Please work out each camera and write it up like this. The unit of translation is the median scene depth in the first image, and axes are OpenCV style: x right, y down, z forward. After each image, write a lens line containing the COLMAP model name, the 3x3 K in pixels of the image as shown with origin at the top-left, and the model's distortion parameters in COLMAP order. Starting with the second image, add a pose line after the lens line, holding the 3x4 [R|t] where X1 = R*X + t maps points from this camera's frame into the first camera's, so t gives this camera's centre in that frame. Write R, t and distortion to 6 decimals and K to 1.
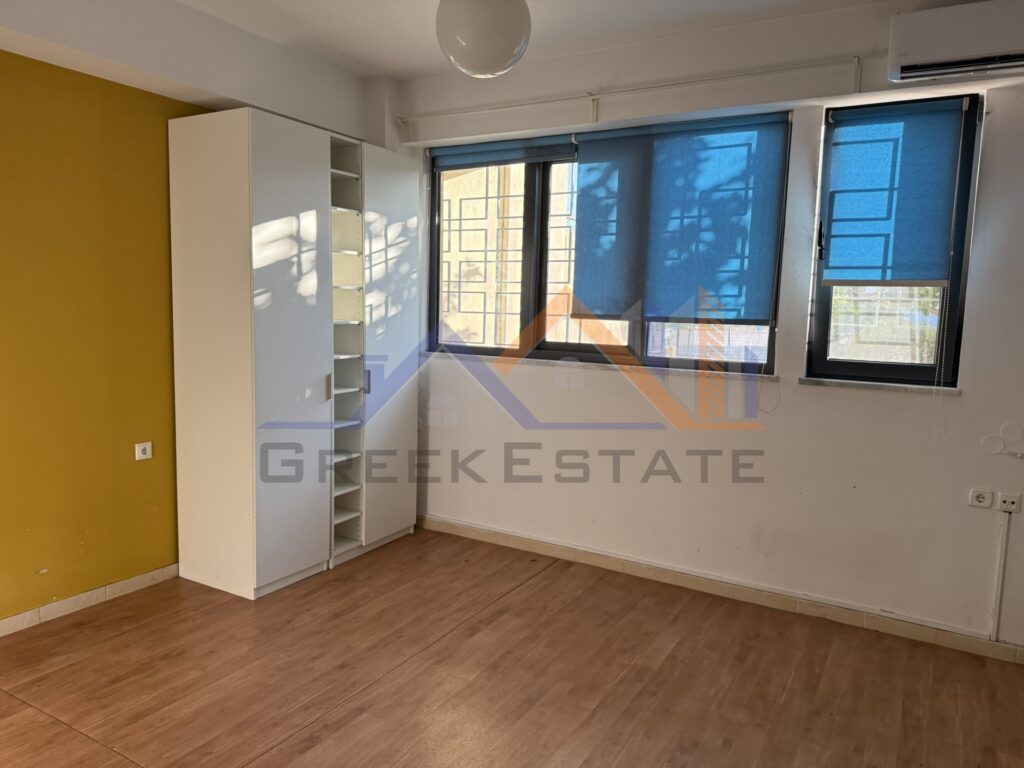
lens RADIAL K [[730.2, 0, 512.0], [0, 730.2, 384.0], [0, 0, 1]] dist [0.150084, -0.166460]
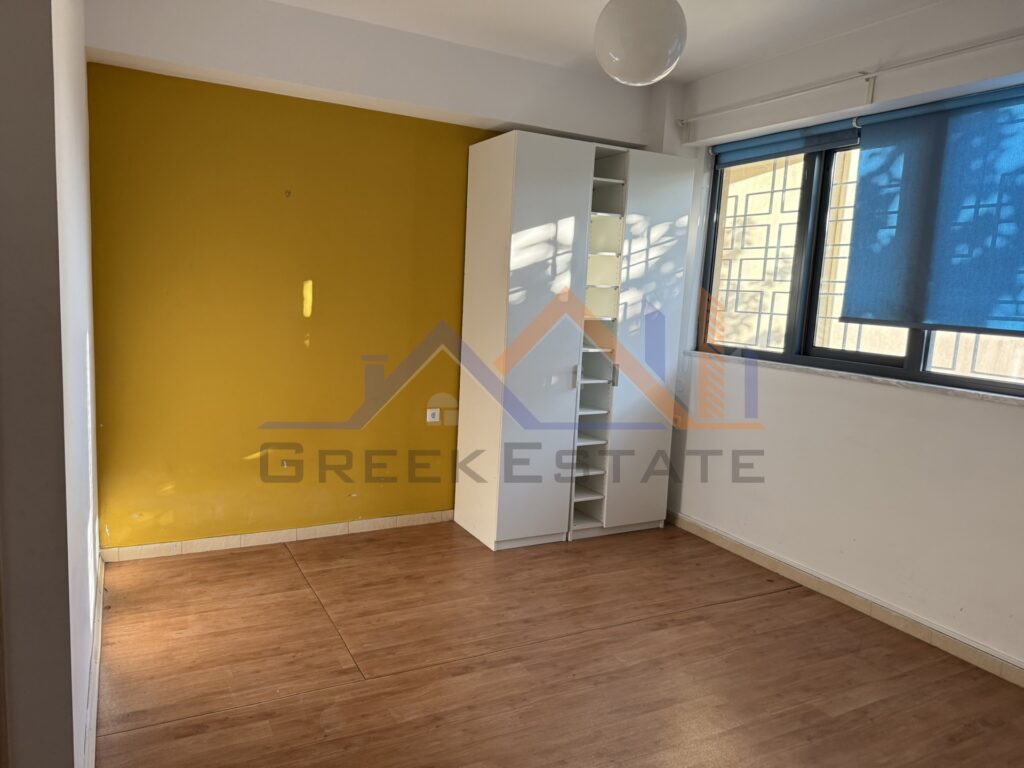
lens RADIAL K [[730.2, 0, 512.0], [0, 730.2, 384.0], [0, 0, 1]] dist [0.150084, -0.166460]
pose [[0.854222, 0.085436, -0.512840, 0.228432], [-0.082618, 0.996178, 0.028342, -0.008007], [0.513302, 0.018160, 0.858016, 0.013900]]
